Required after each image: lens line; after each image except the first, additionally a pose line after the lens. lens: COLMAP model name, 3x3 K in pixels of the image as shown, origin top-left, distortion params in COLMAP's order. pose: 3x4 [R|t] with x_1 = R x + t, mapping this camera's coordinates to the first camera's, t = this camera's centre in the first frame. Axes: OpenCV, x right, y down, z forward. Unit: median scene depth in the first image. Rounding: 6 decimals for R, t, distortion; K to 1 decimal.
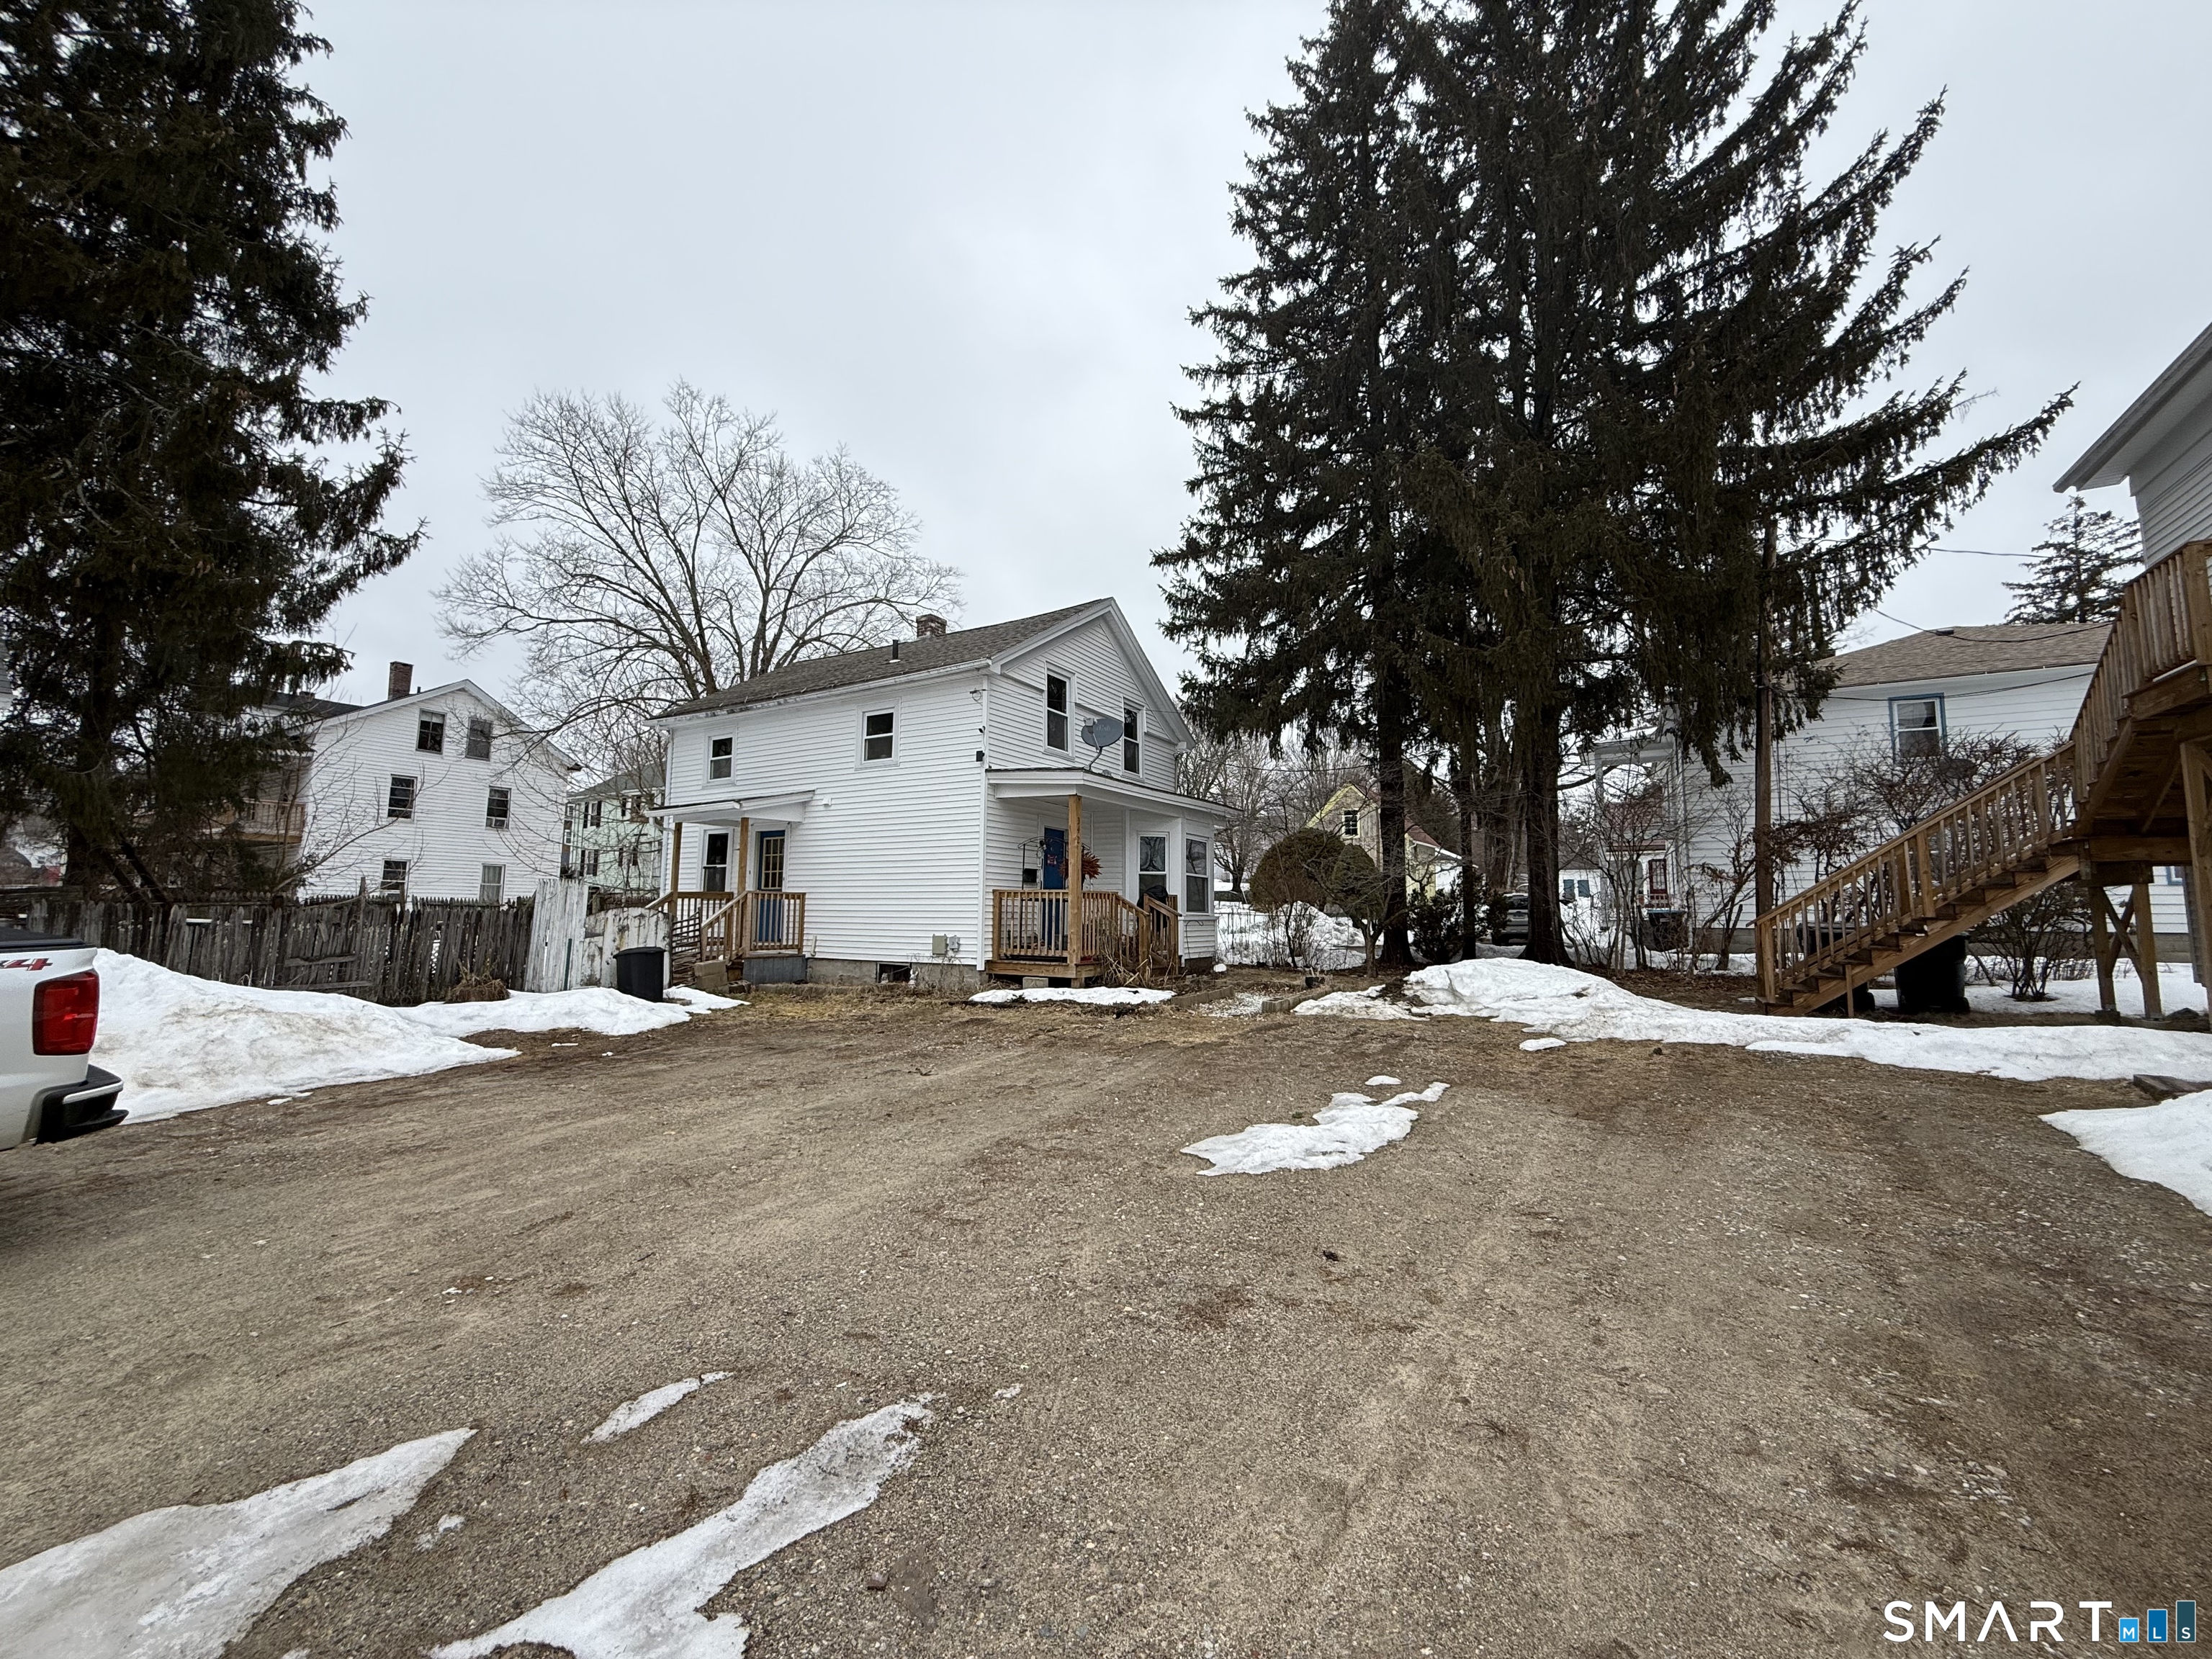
lens RADIAL K [[879.2, 0, 1108.1], [0, 879.2, 829.0], [0, 0, 1]] dist [0.000927, -0.000615]
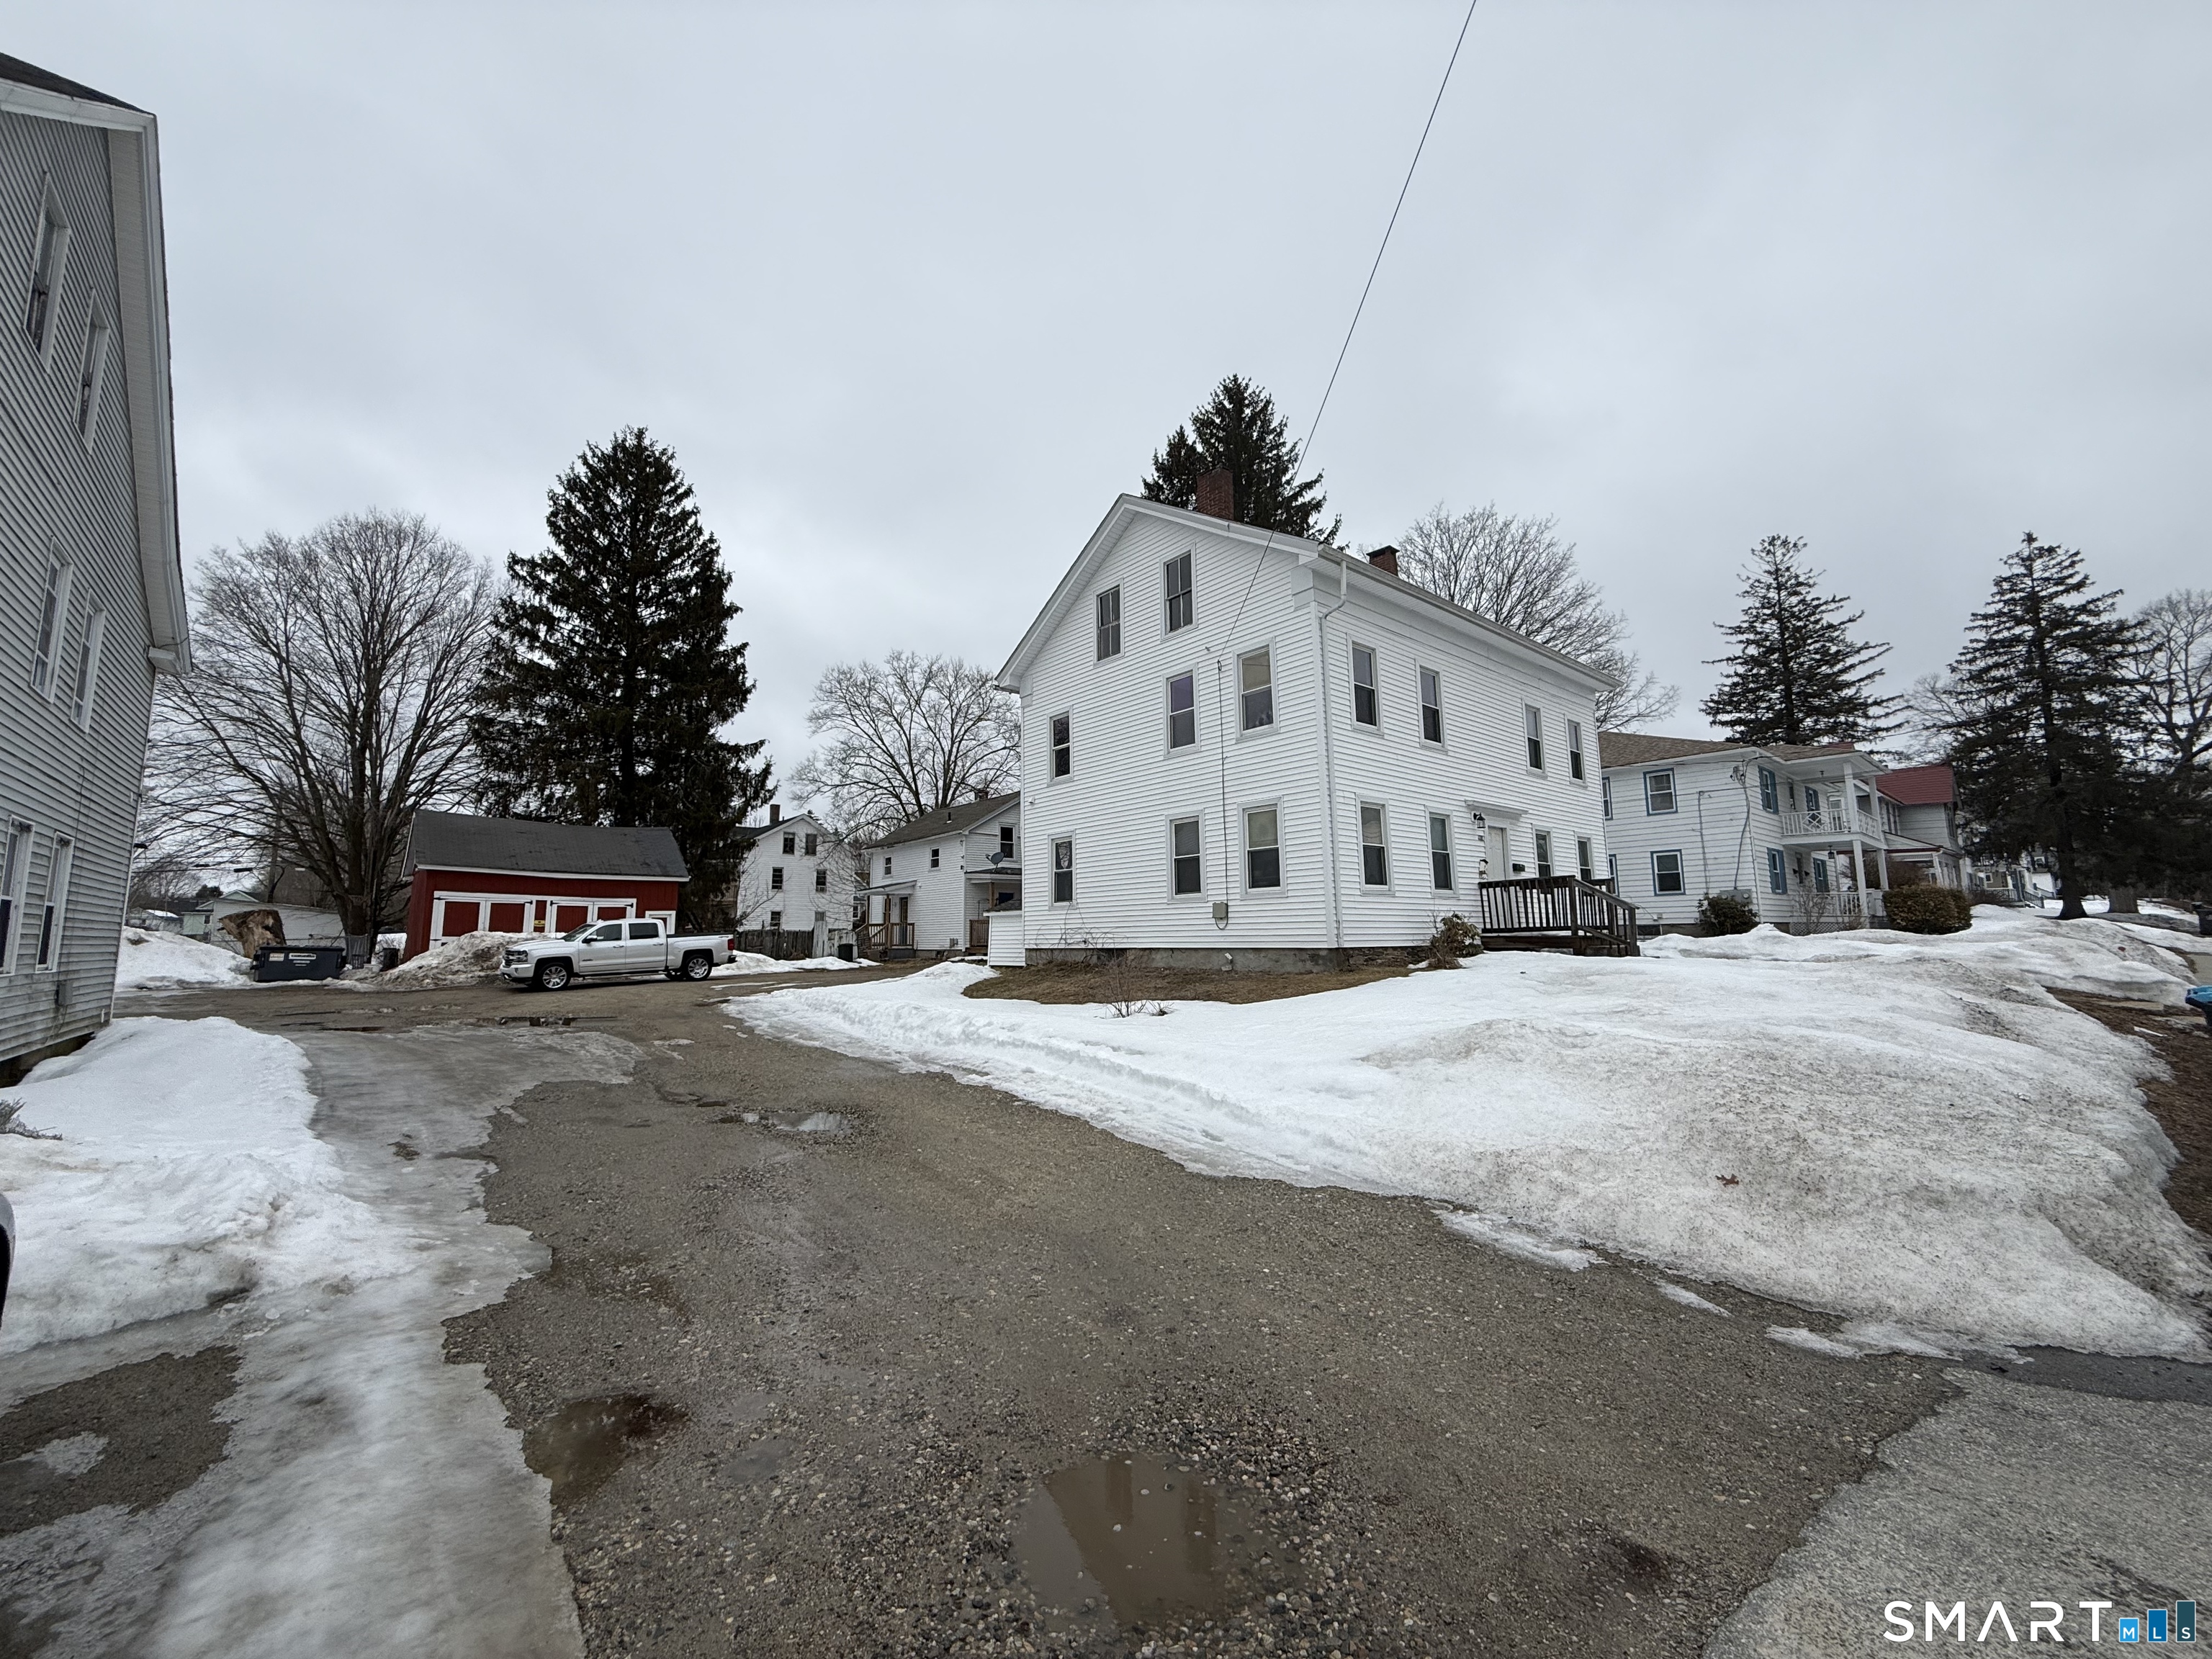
lens RADIAL K [[879.2, 0, 1105.1], [0, 879.2, 827.8], [0, 0, 1]] dist [0.000927, -0.000615]
pose [[0.946033, -0.059647, -0.318533, 1.460977], [0.050024, 0.998013, -0.038314, -0.108811], [0.320185, 0.020312, 0.947137, -1.758549]]
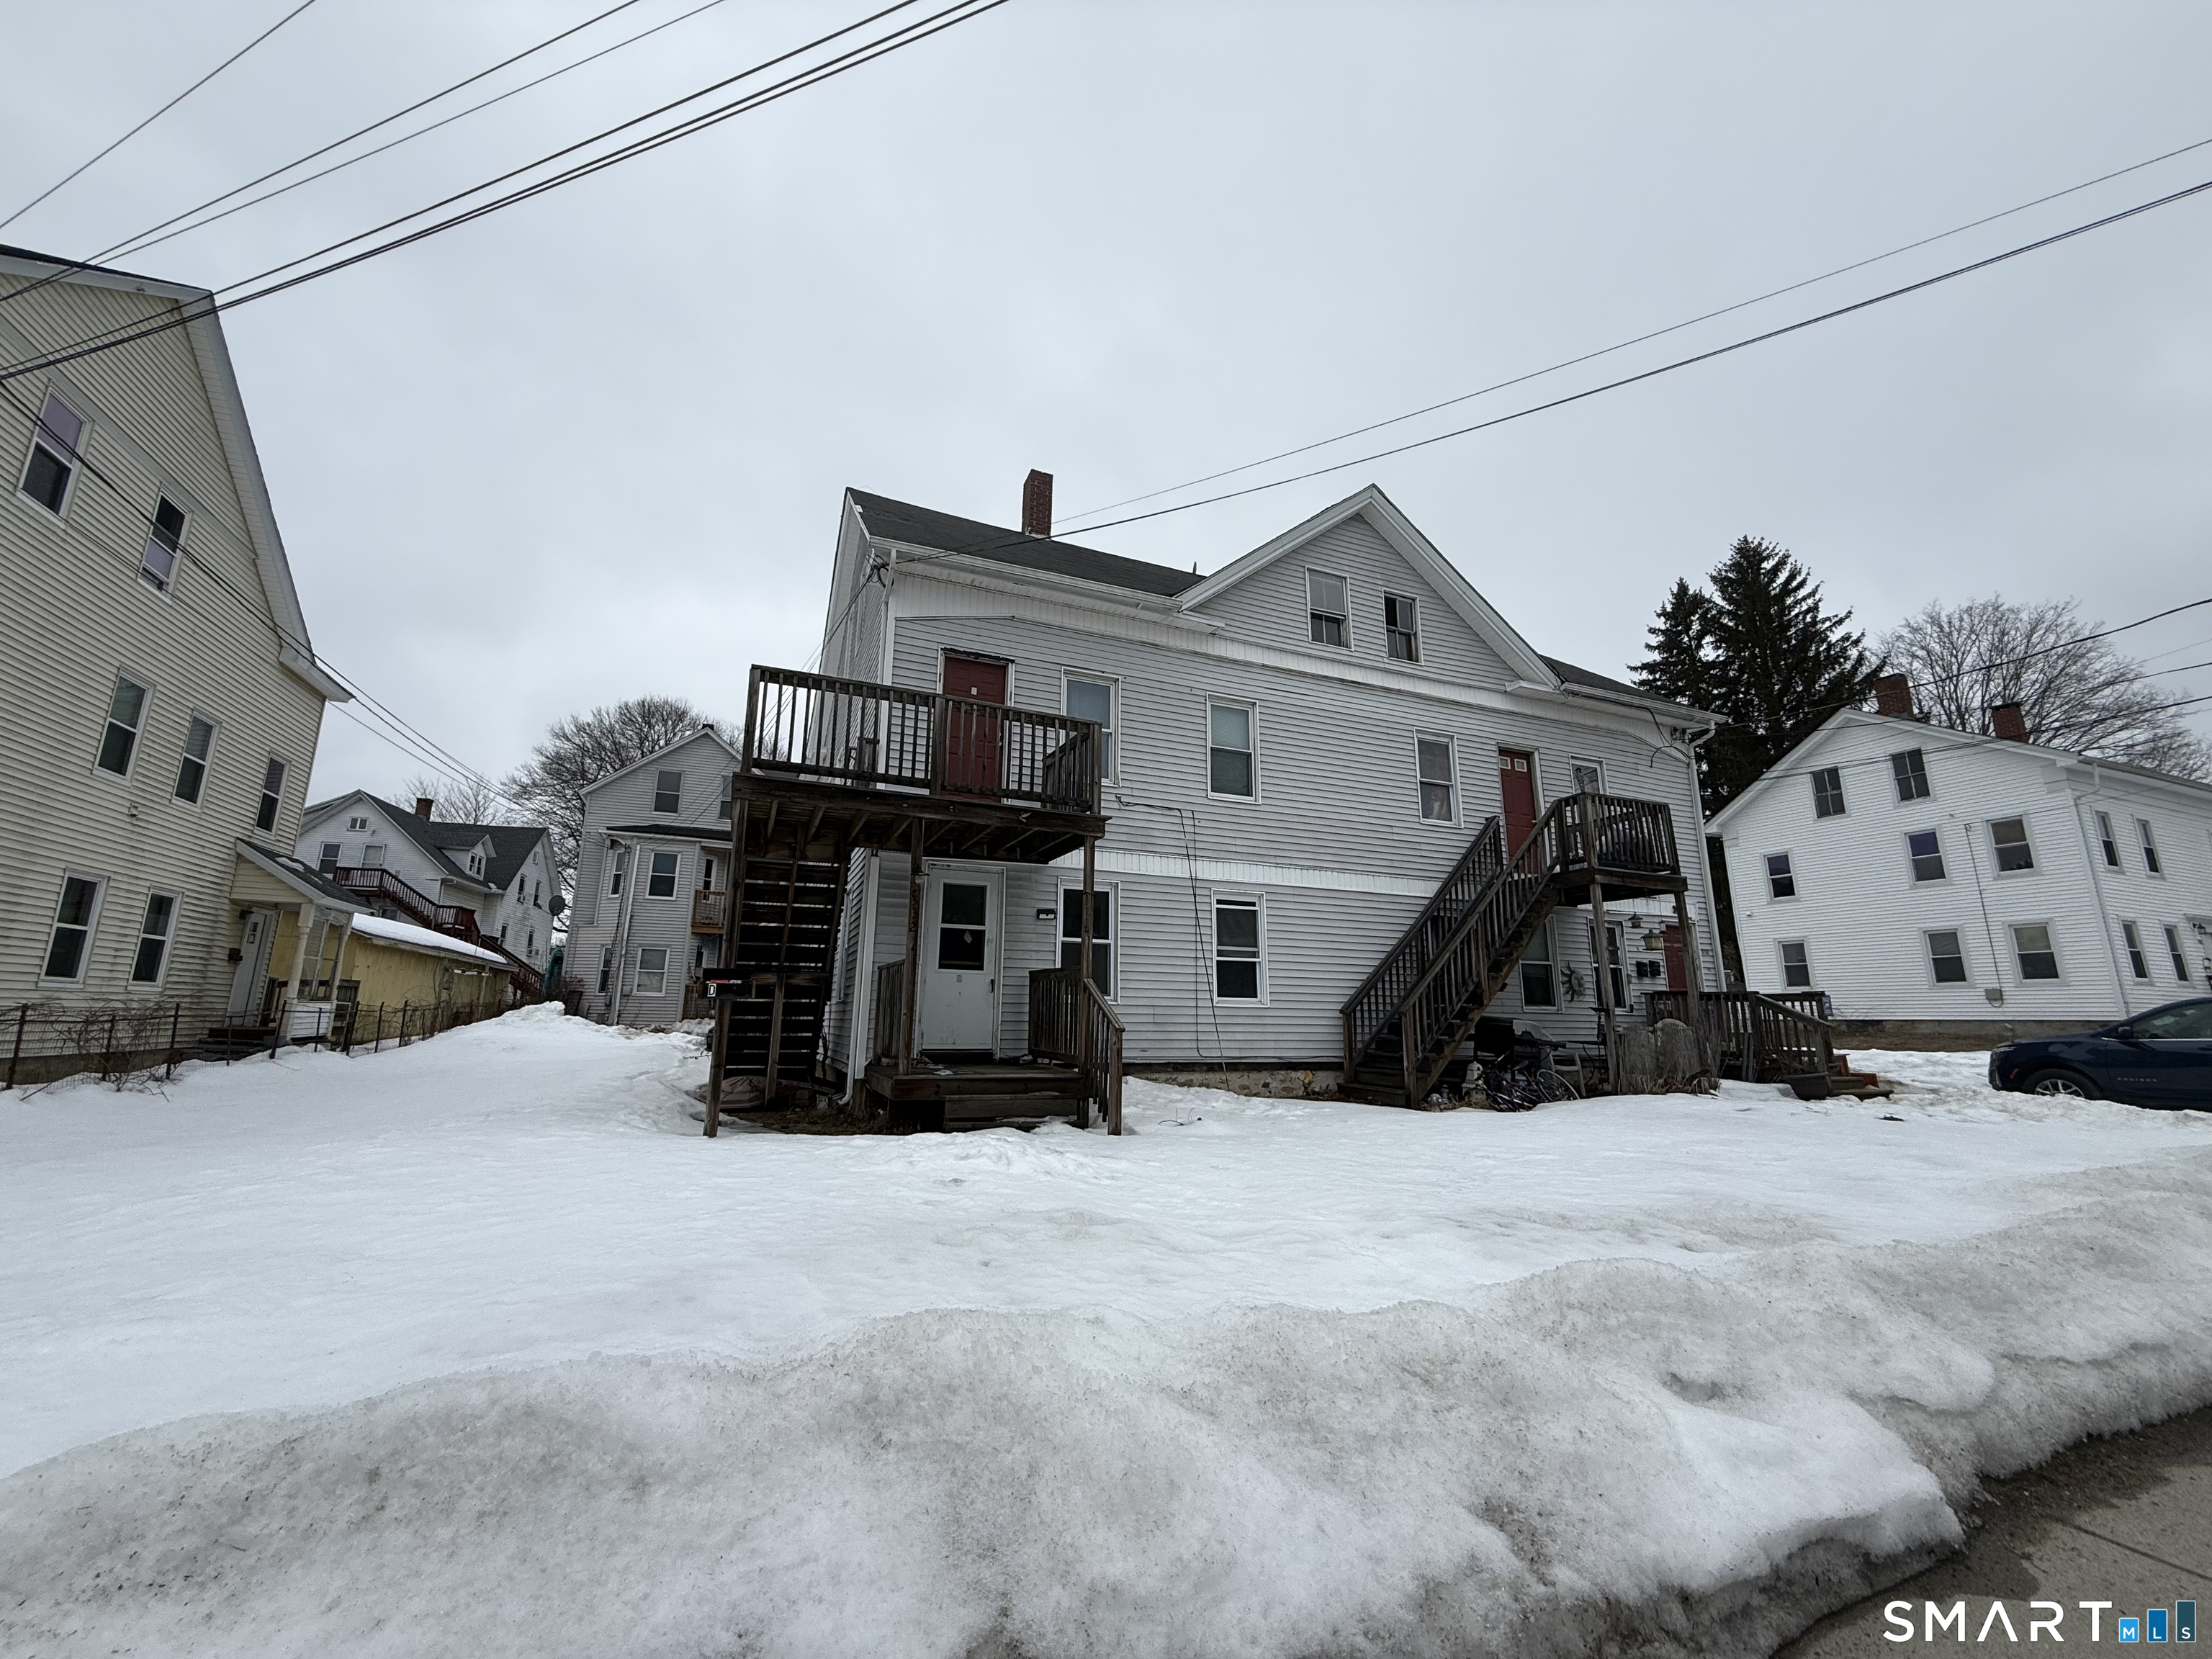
lens RADIAL K [[879.2, 0, 1105.9], [0, 879.2, 826.1], [0, 0, 1]] dist [0.000927, -0.000615]
pose [[0.803953, -0.127960, -0.580763, 0.702138], [0.052985, 0.988105, -0.144363, -0.232954], [0.592328, 0.085289, 0.801170, -3.401885]]
